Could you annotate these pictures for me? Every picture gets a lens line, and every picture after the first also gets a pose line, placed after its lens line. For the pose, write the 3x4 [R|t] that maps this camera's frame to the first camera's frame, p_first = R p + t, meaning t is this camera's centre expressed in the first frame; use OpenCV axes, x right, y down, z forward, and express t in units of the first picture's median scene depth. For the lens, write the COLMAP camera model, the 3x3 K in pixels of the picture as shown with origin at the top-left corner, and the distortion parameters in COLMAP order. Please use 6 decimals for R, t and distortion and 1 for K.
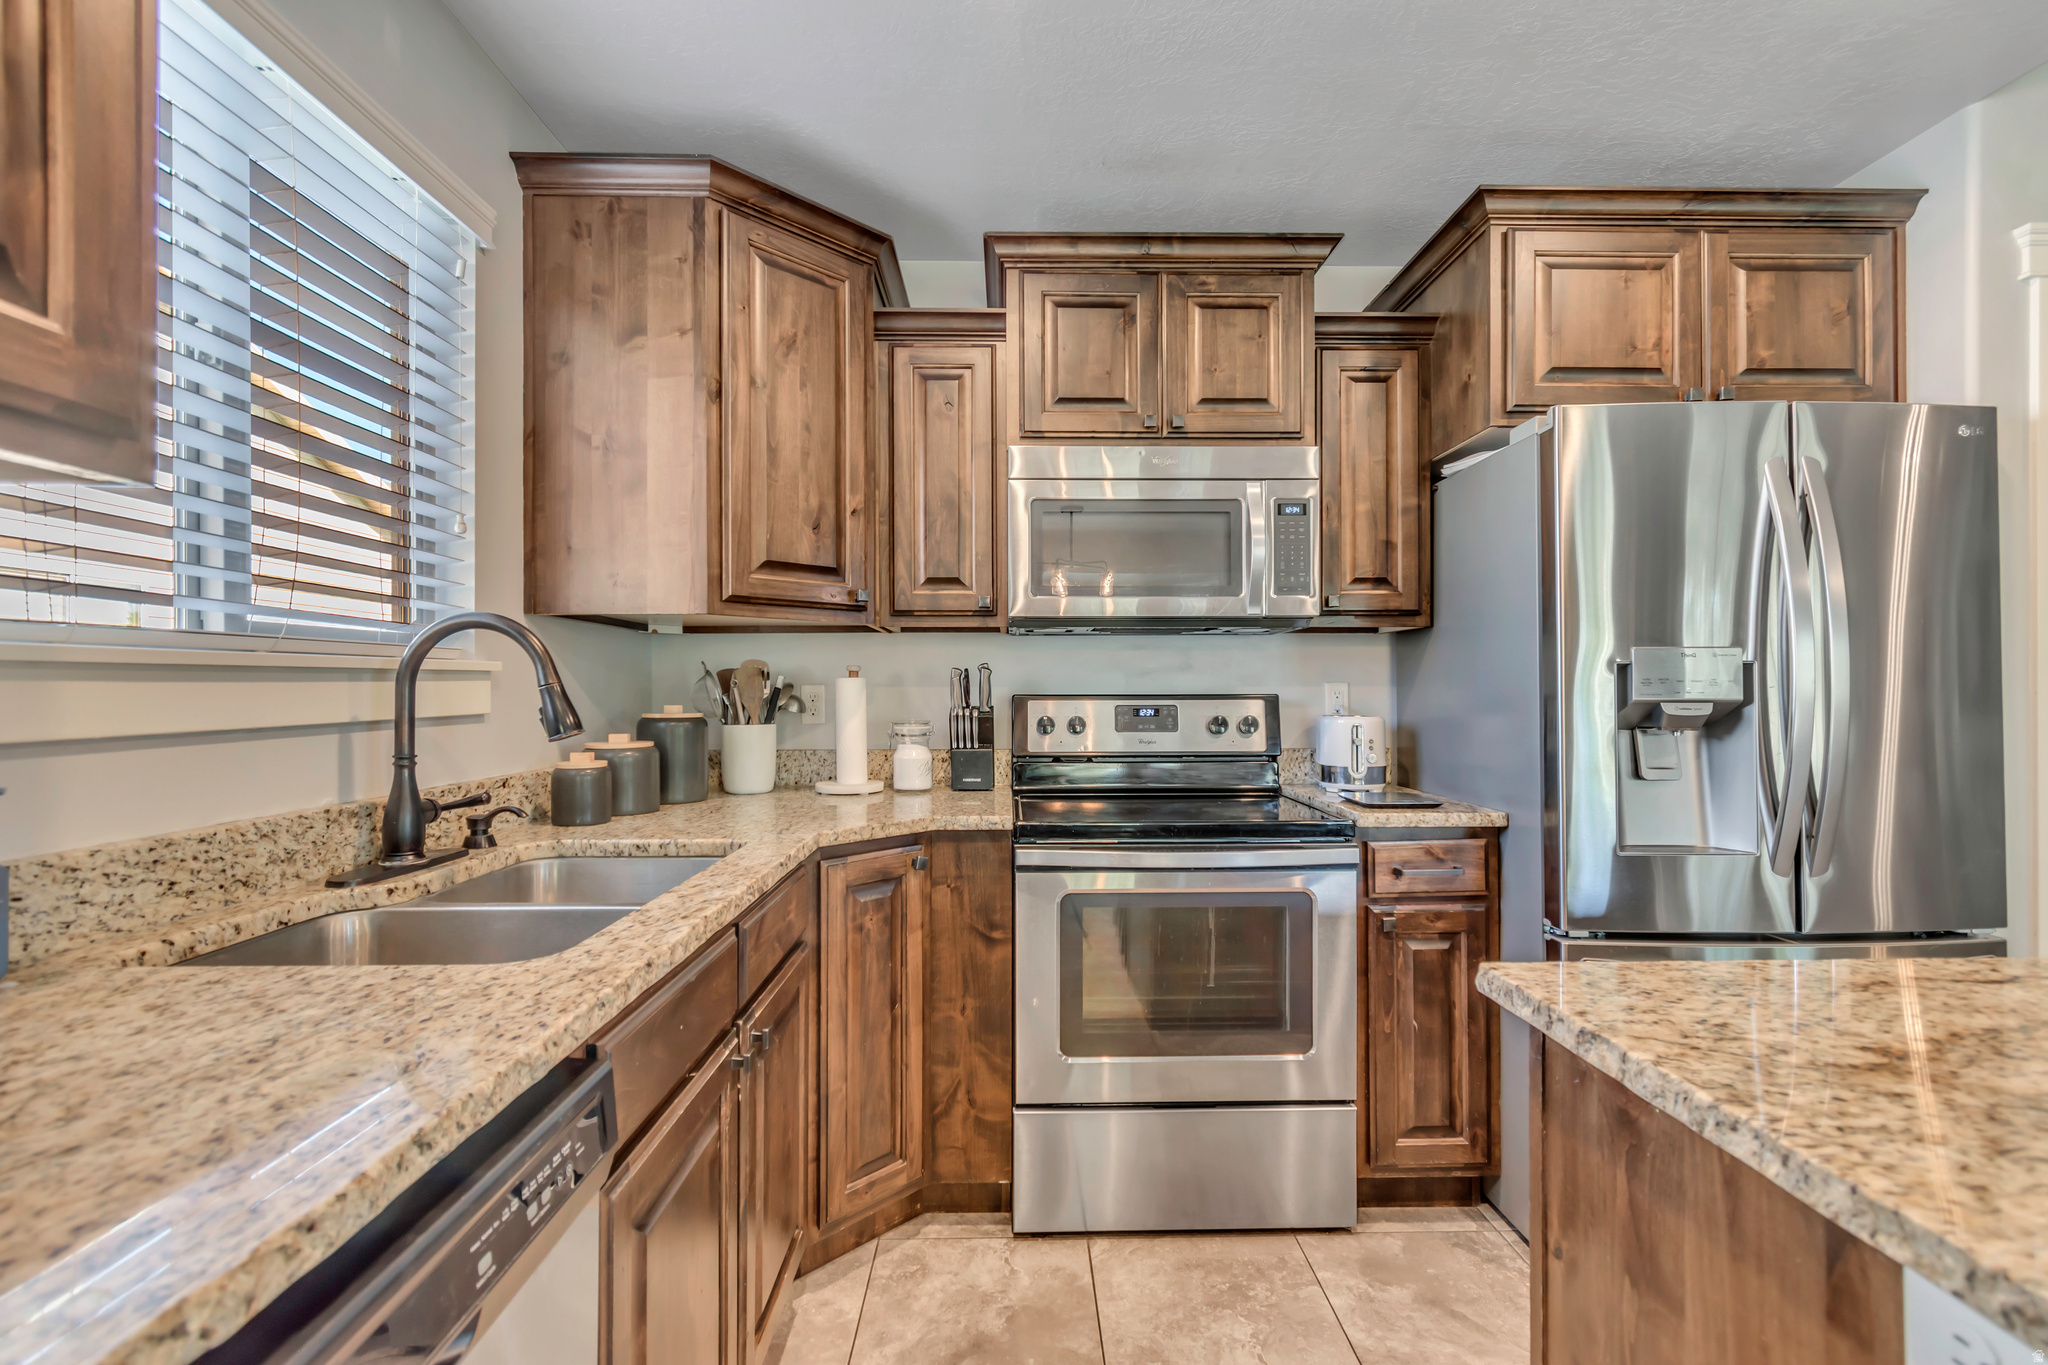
lens RADIAL K [[914.5, 0, 1032.1], [0, 914.5, 677.5], [0, 0, 1]] dist [0.003084, -0.002070]
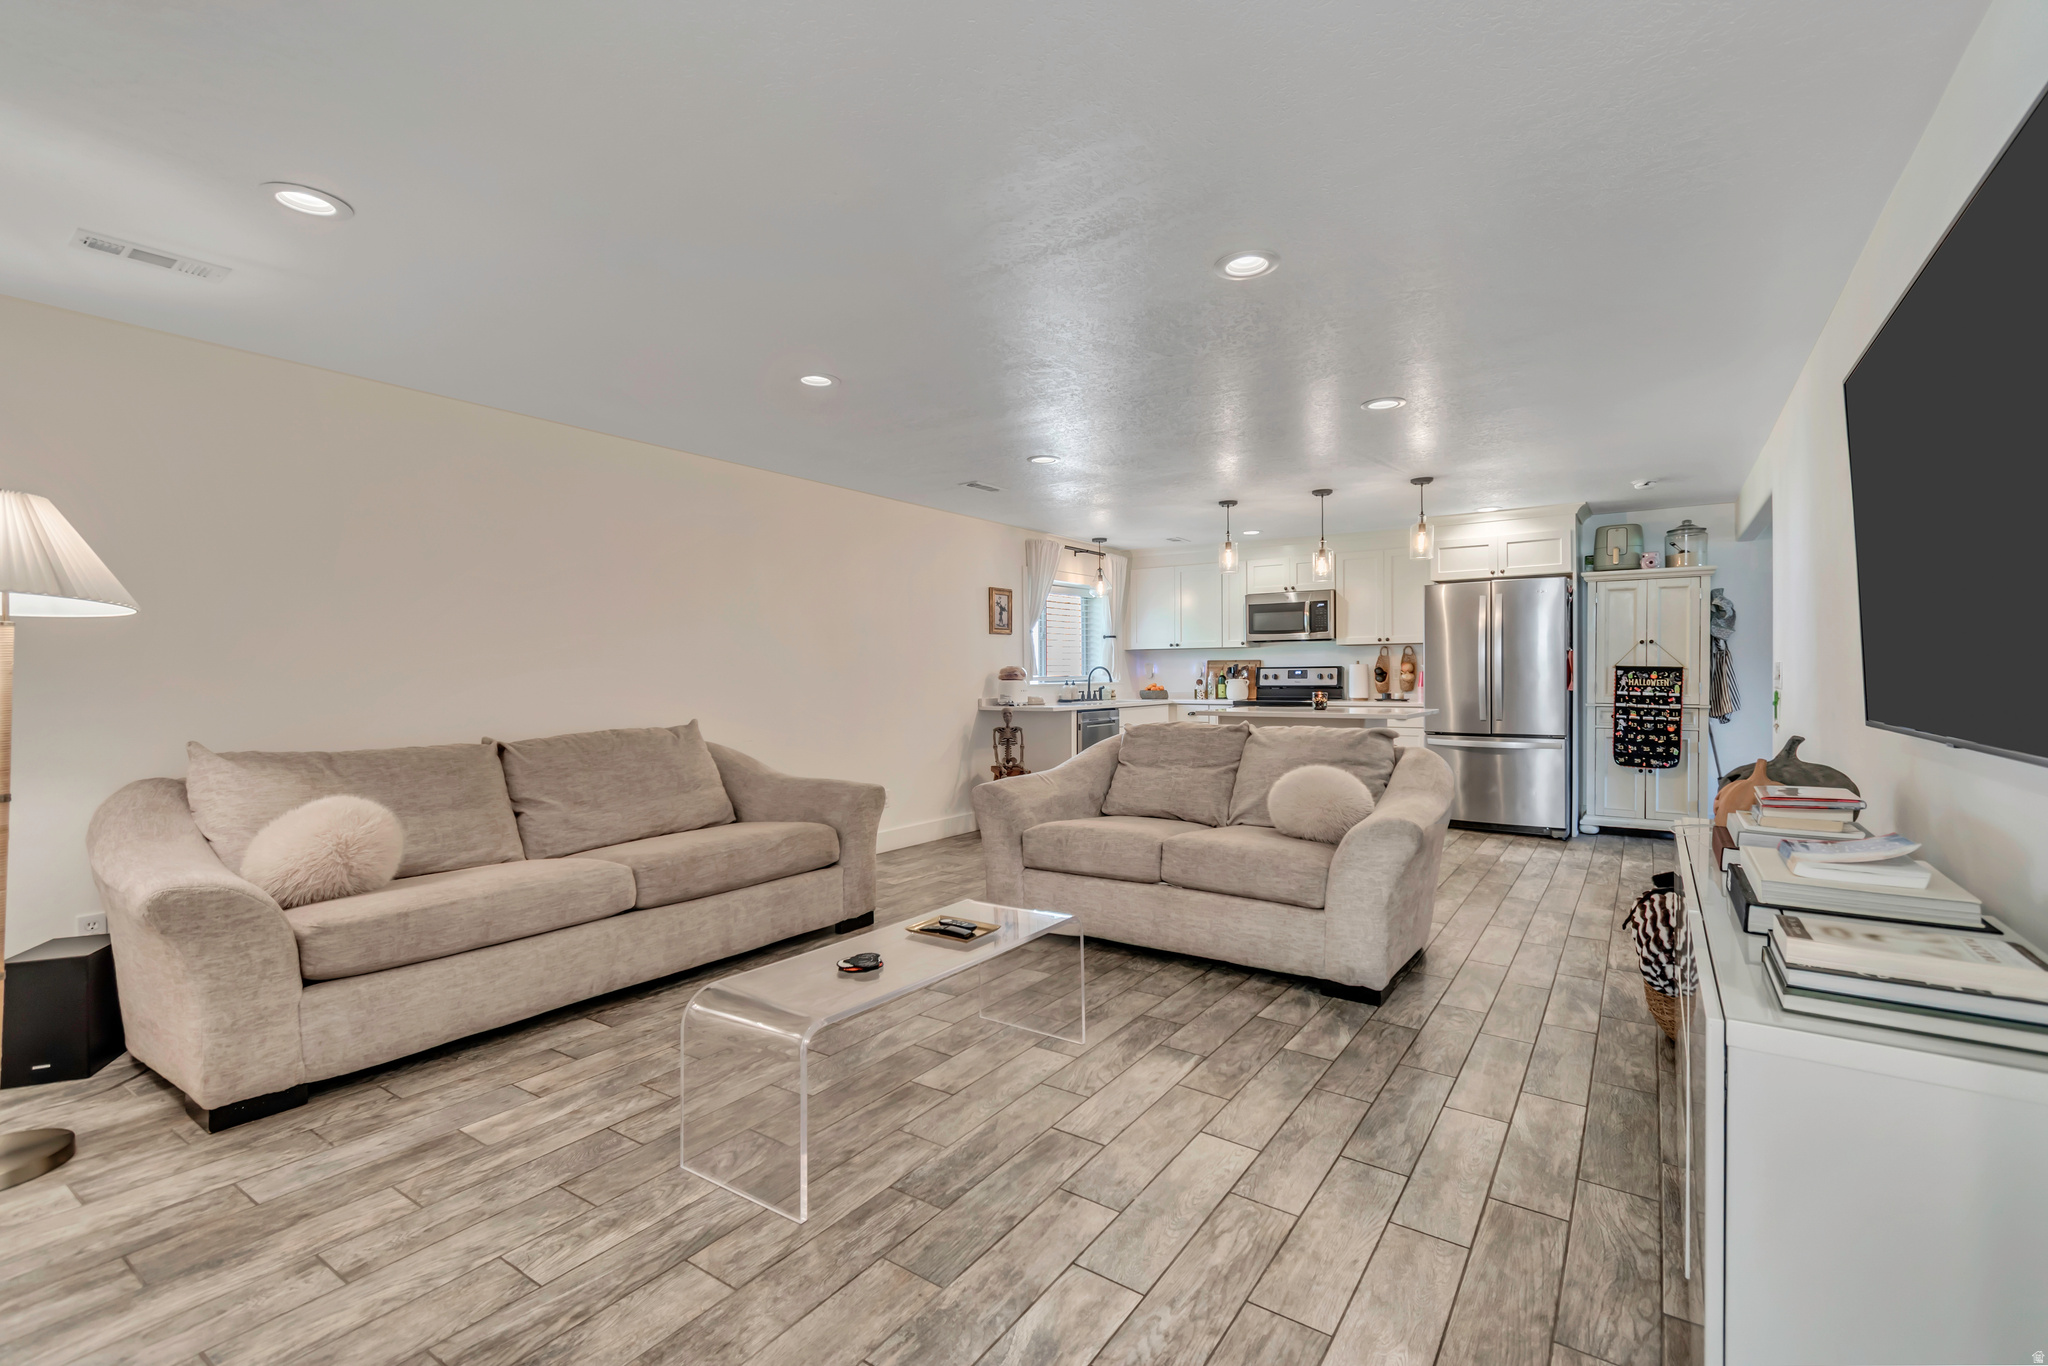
lens RADIAL K [[914.5, 0, 1018.8], [0, 914.5, 689.5], [0, 0, 1]] dist [0.003084, -0.002070]
pose [[0.813149, 0.006517, -0.582019, 1.360856], [0.013909, 0.999434, 0.030624, -0.014293], [0.581889, -0.032998, 0.812598, -2.430276]]
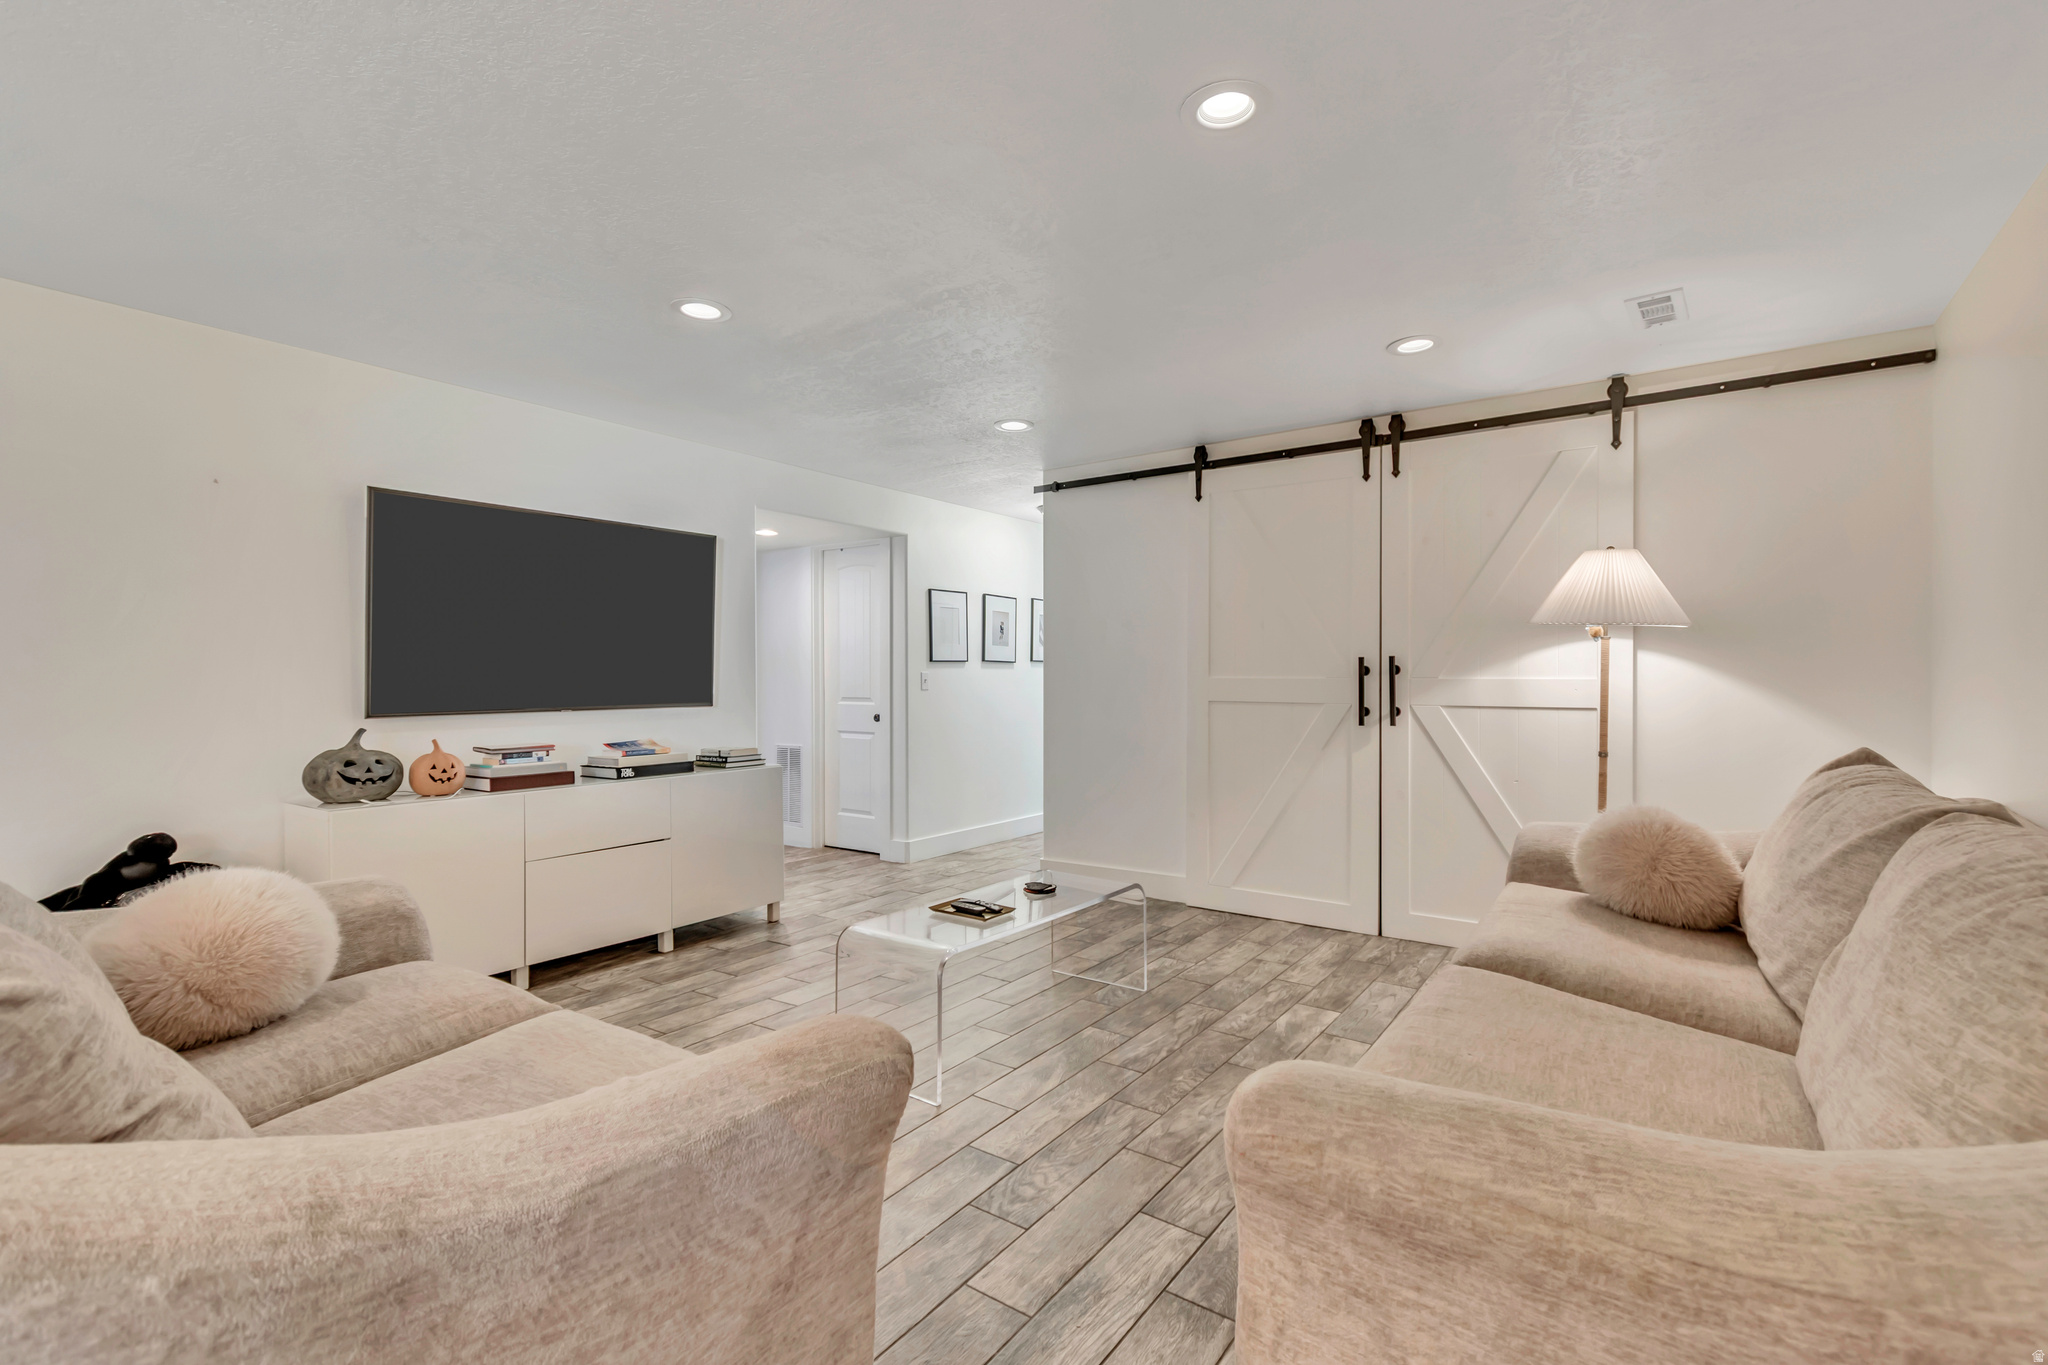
lens RADIAL K [[914.5, 0, 1023.3], [0, 914.5, 681.7], [0, 0, 1]] dist [0.003084, -0.002070]
pose [[-0.806810, 0.002390, 0.590806, -2.728847], [-0.001511, 0.999980, -0.006109, 0.054324], [-0.590809, -0.005822, -0.806790, 2.498270]]
